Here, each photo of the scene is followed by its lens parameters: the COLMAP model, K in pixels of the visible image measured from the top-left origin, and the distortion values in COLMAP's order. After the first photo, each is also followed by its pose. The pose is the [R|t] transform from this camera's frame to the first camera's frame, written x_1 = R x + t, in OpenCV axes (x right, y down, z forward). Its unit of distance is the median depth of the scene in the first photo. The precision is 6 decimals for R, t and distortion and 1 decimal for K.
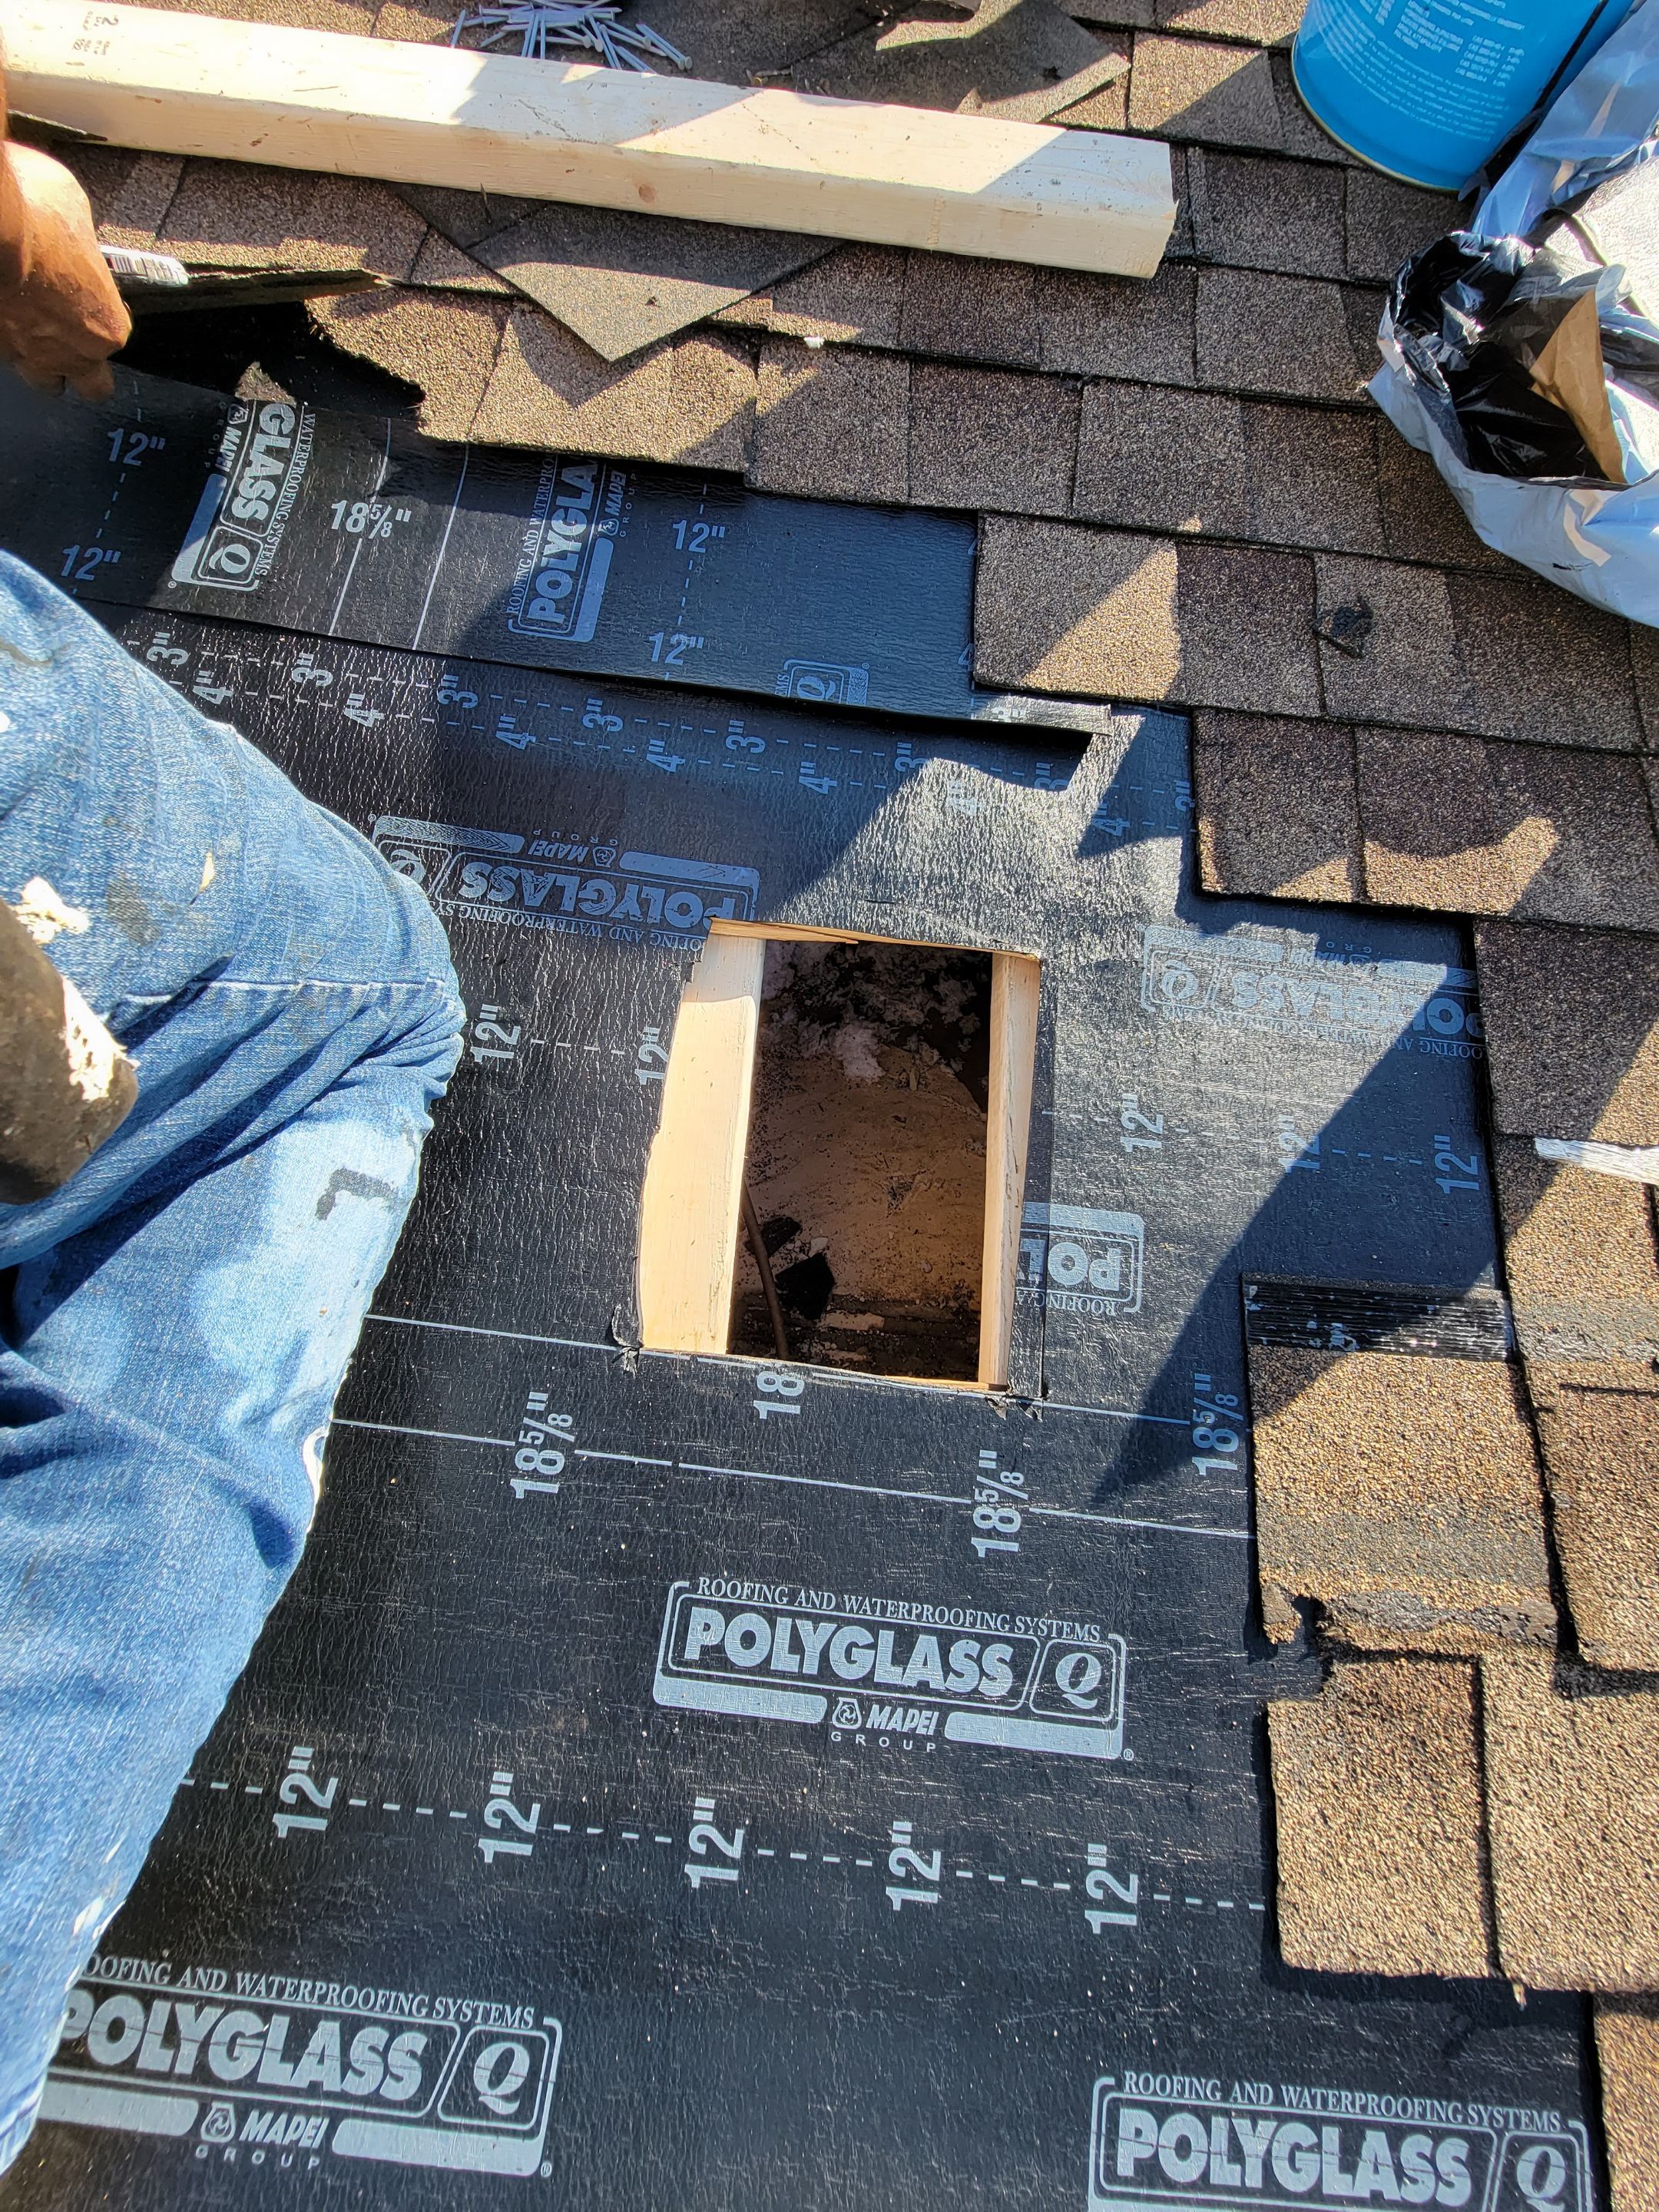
lens RADIAL K [[905.1, 0, 827.7], [0, 905.1, 1105.7], [0, 0, 1]] dist [0.001603, -0.002740]
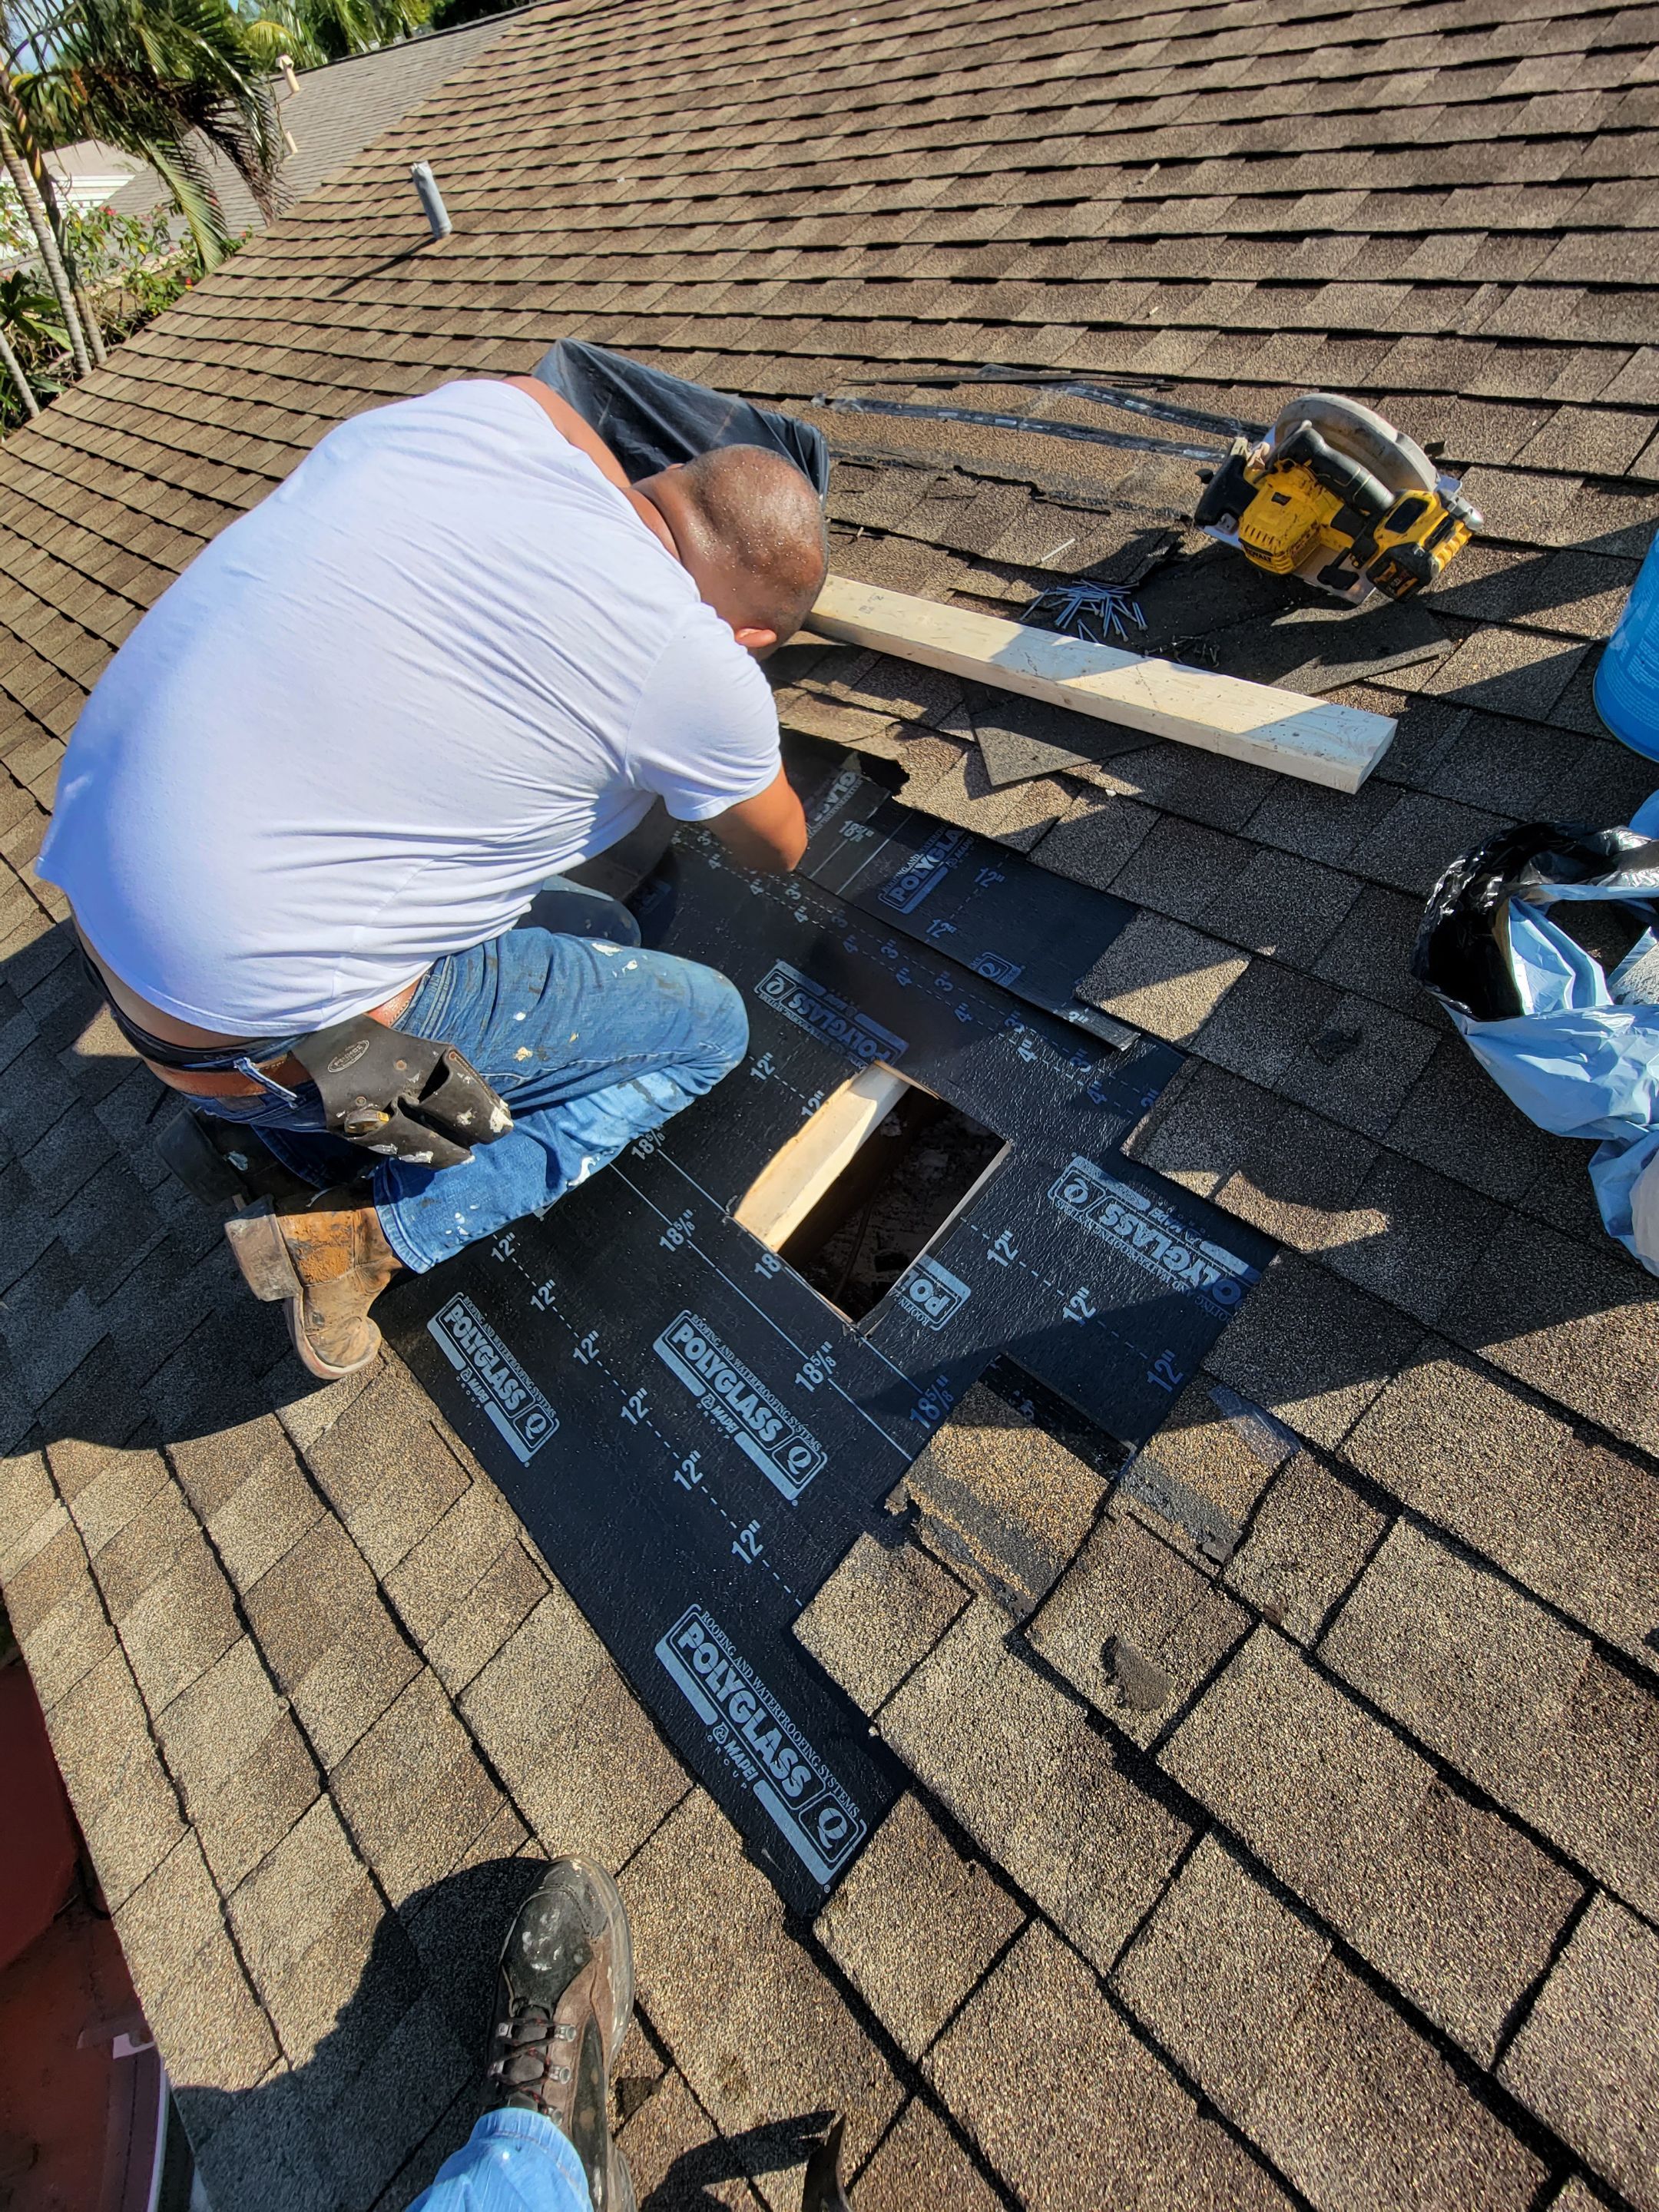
lens RADIAL K [[905.1, 0, 823.6], [0, 905.1, 1097.8], [0, 0, 1]] dist [0.001603, -0.002740]
pose [[0.740009, 0.387284, -0.549907, 1.023534], [-0.467561, 0.883935, -0.006665, -0.069783], [0.483501, 0.262047, 0.835200, -0.770057]]
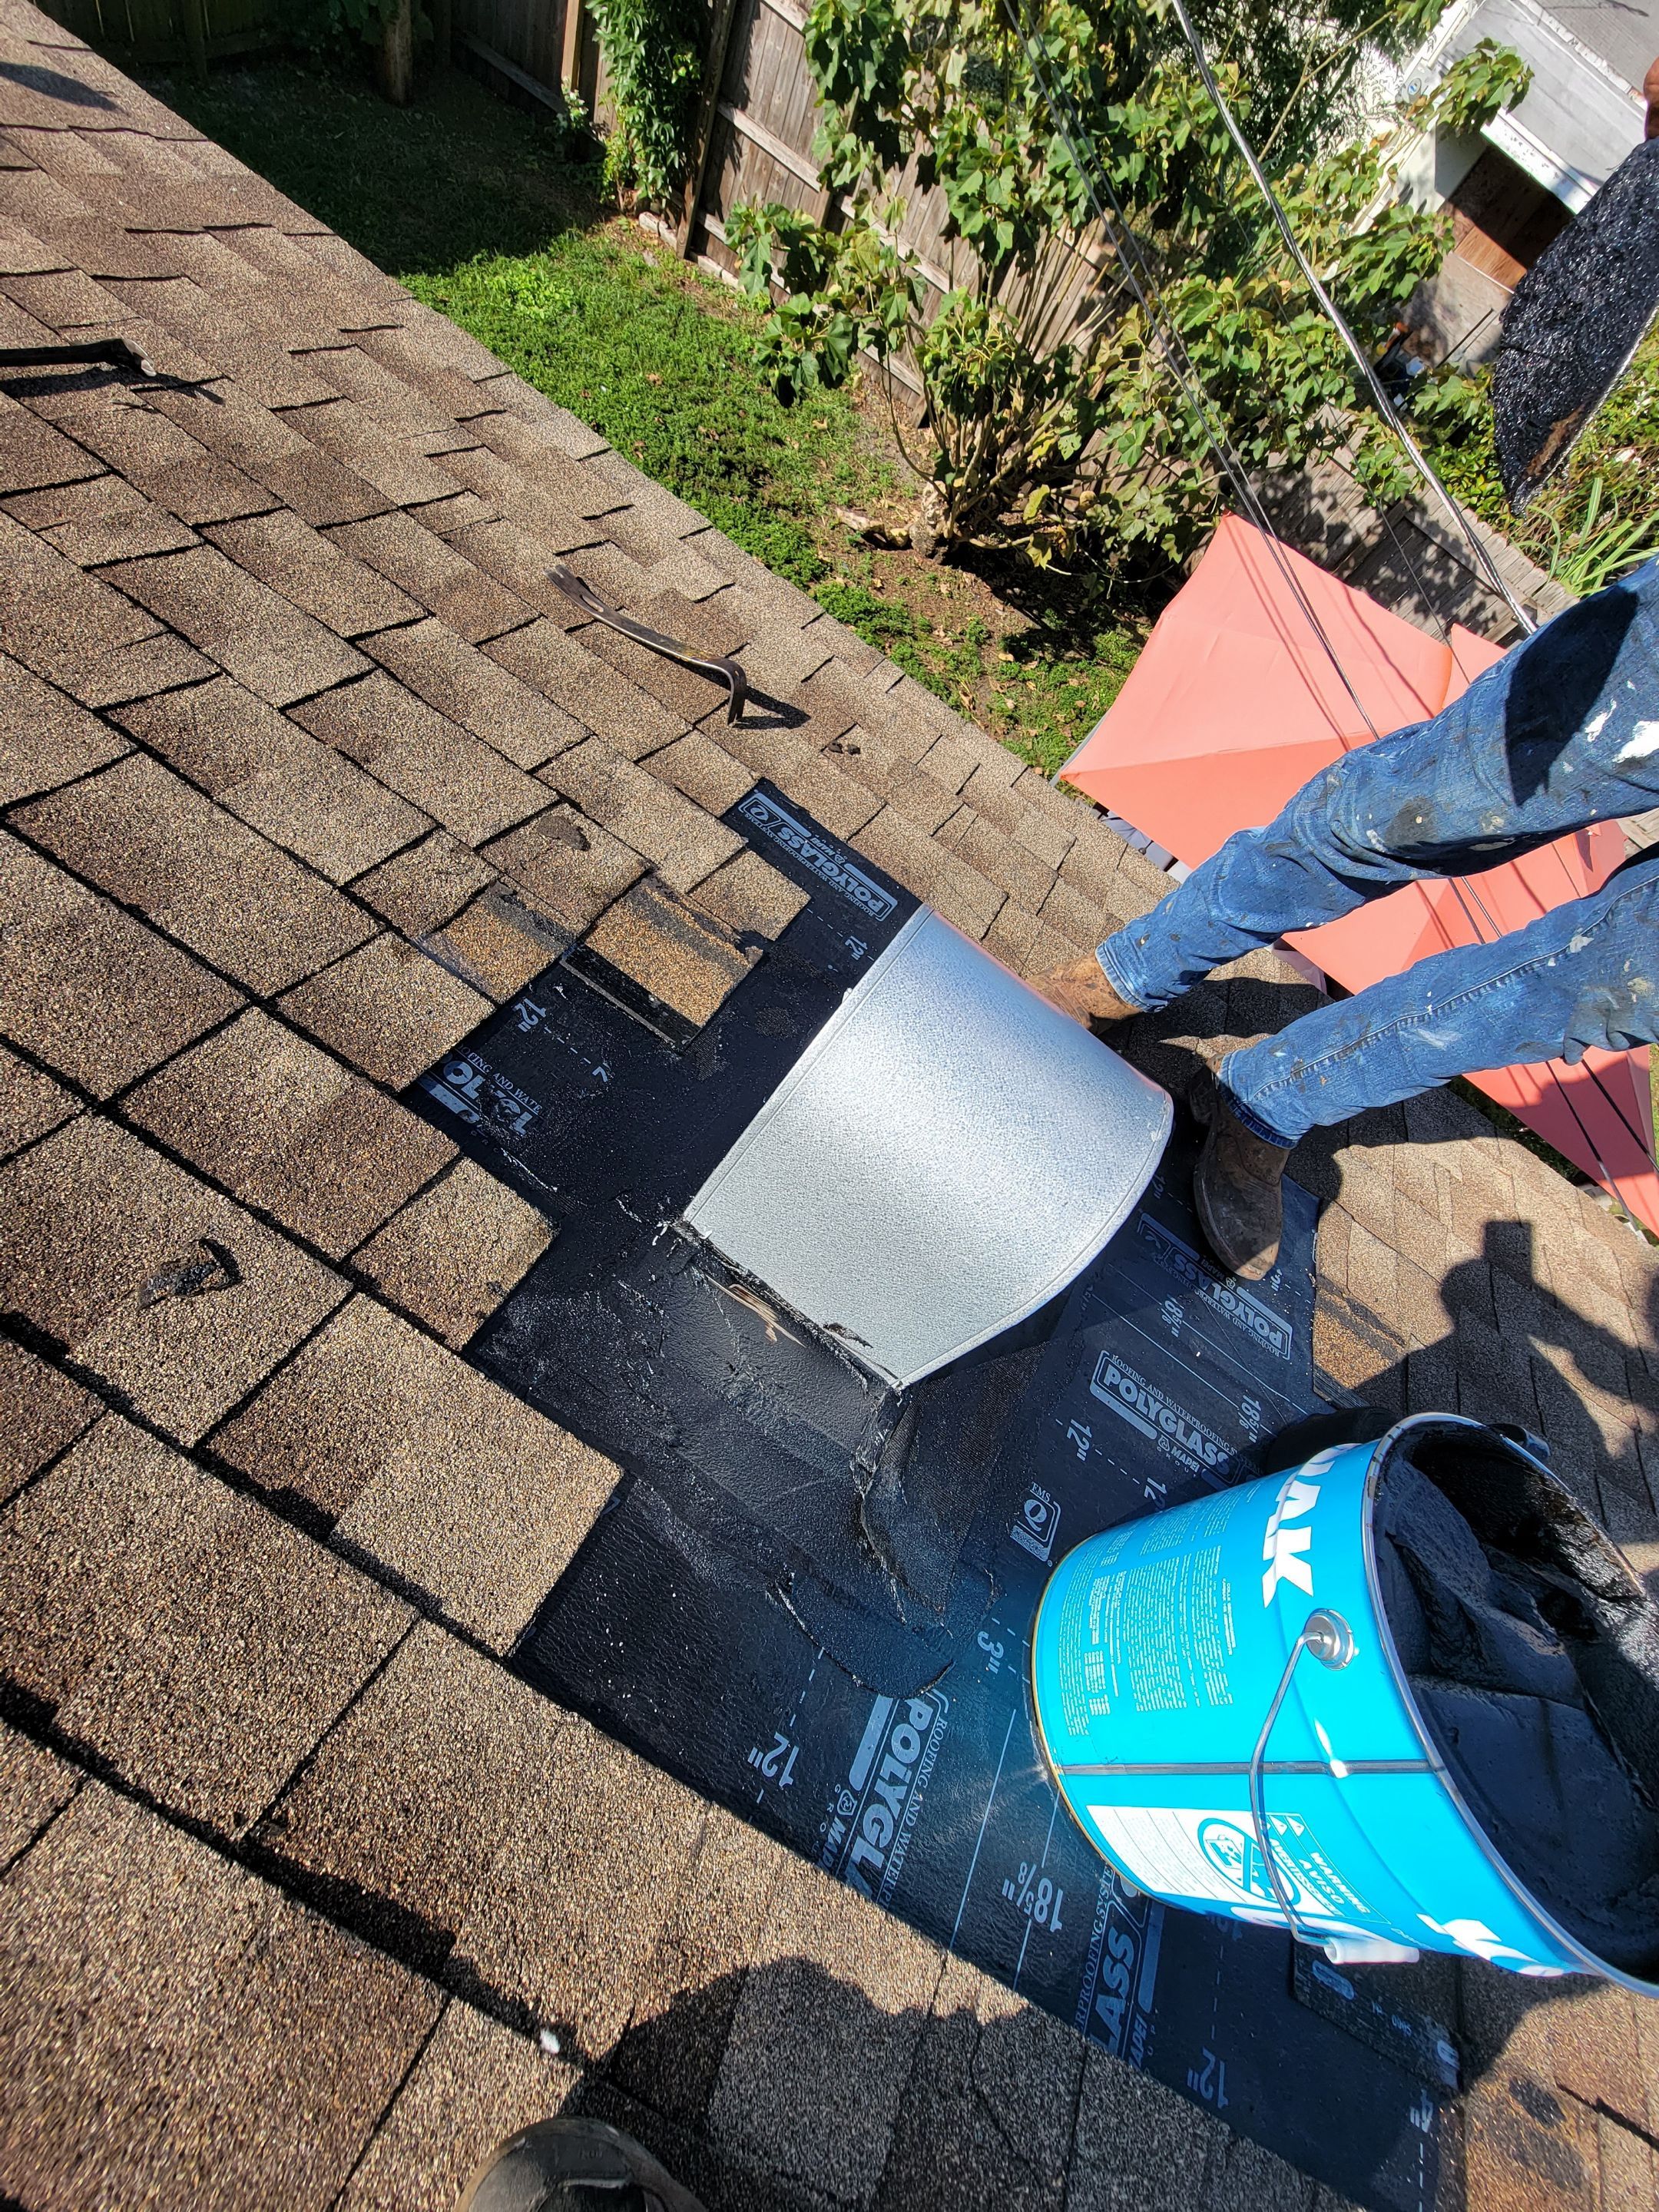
lens RADIAL K [[905.1, 0, 829.8], [0, 905.1, 1103.2], [0, 0, 1]] dist [0.001603, -0.002740]
pose [[-0.811102, -0.561528, -0.163708, 0.478635], [0.190819, -0.518612, 0.833445, -1.364845], [-0.552903, 0.644770, 0.527797, -0.036265]]
